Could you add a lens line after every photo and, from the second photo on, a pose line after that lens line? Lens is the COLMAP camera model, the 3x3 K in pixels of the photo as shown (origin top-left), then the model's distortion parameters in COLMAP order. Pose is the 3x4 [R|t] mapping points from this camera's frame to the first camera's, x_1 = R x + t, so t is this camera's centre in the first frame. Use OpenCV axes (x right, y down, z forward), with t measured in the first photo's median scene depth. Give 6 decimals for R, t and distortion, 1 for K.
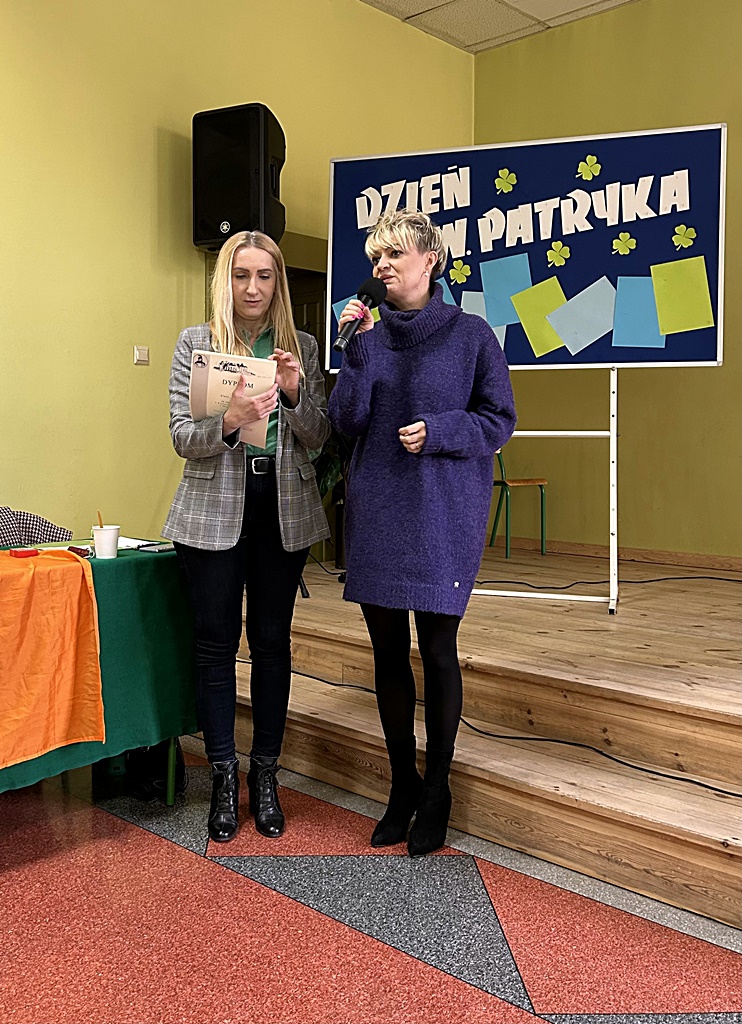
lens RADIAL K [[992.1, 0, 313.5], [0, 992.1, 469.1], [0, 0, 1]] dist [0.043247, 0.000000]
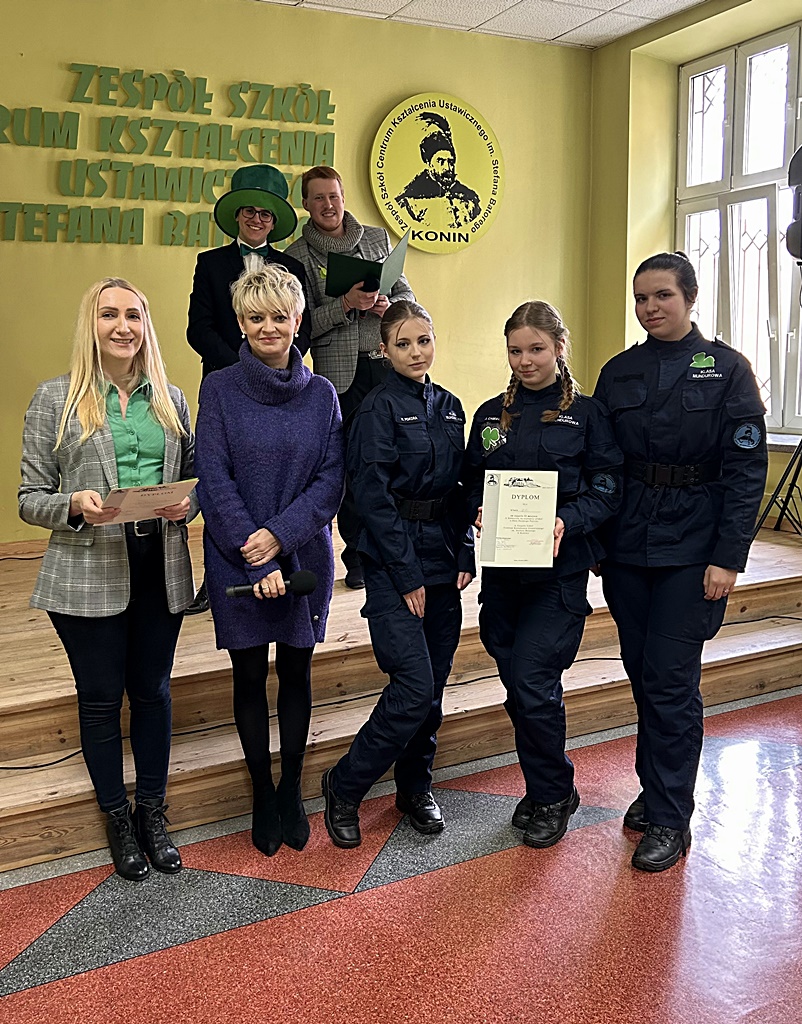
lens RADIAL K [[997.0, 0, 408.8], [0, 997.0, 532.1], [0, 0, 1]] dist [0.003859, 0.000000]
pose [[0.307042, -0.167864, 0.936775, -0.459915], [0.056323, 0.985801, 0.158189, -0.083697], [-0.950028, 0.004191, 0.312137, 0.223432]]
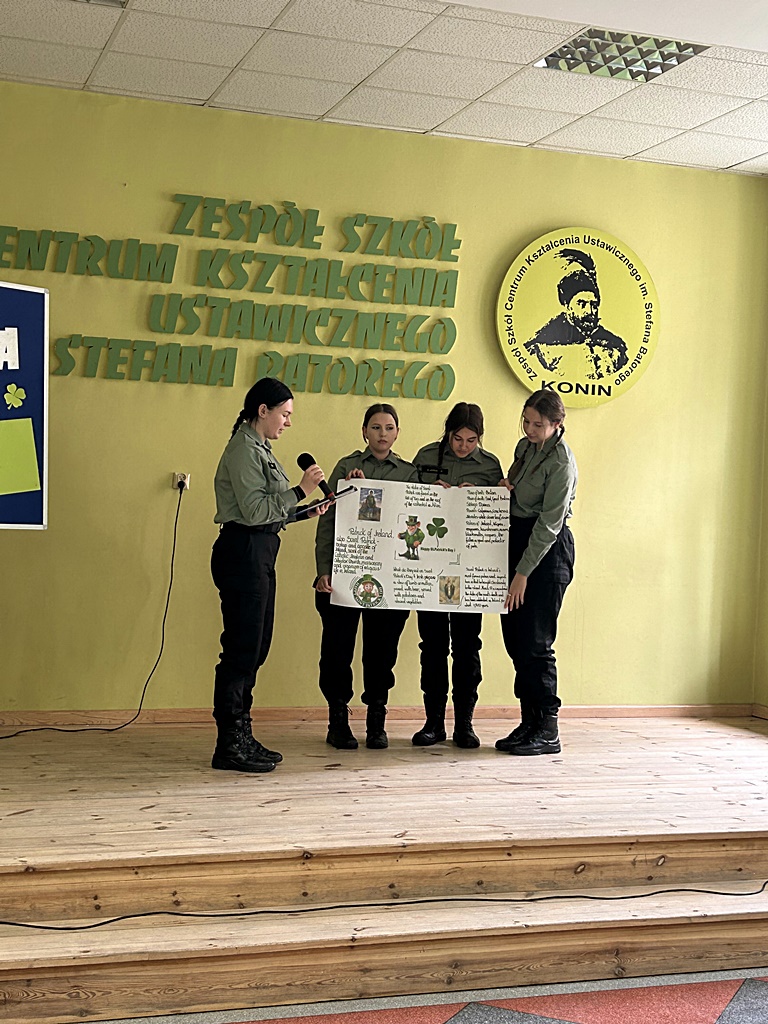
lens RADIAL K [[1437.4, 0, 393.3], [0, 1437.4, 538.1], [0, 0, 1]] dist [0.071194, 0.000000]
pose [[0.435212, -0.002330, 0.900325, -0.725047], [-0.004939, 0.999975, 0.004976, -0.100295], [-0.900315, -0.006612, 0.435190, 0.050526]]
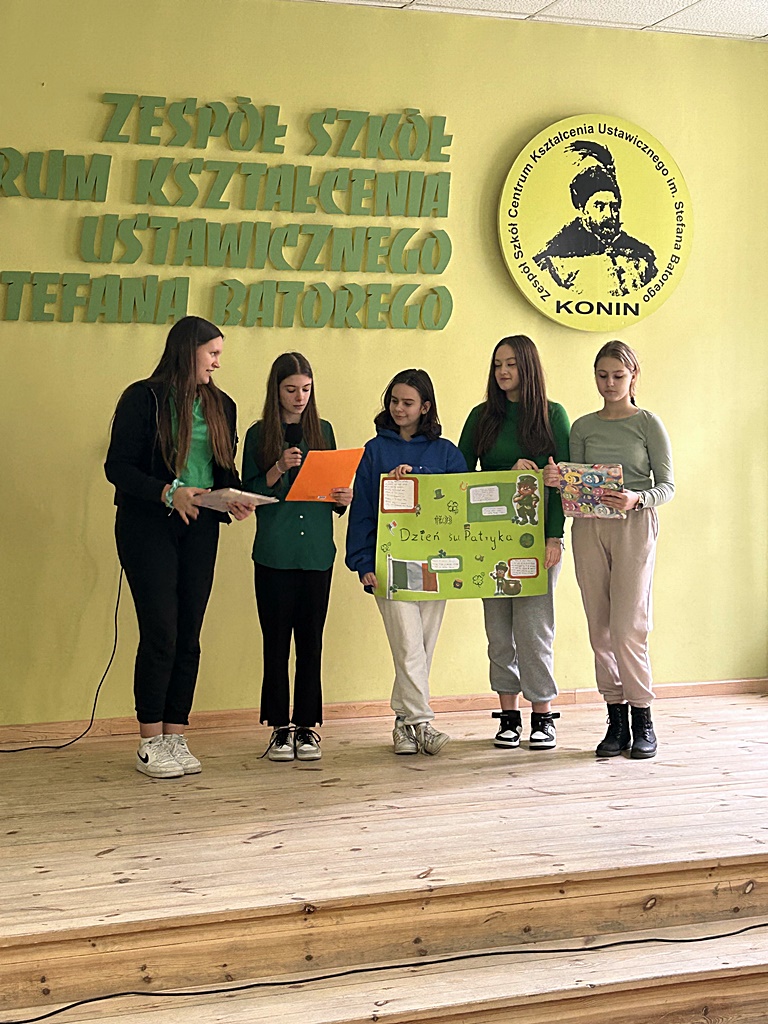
lens RADIAL K [[1585.6, 0, 386.5], [0, 1585.6, 512.5], [0, 0, 1]] dist [0.061772, 0.000000]
pose [[0.425536, -0.034855, 0.904270, -0.597868], [0.042081, 0.998939, 0.018701, -0.107283], [-0.903962, 0.030094, 0.426552, 0.131582]]
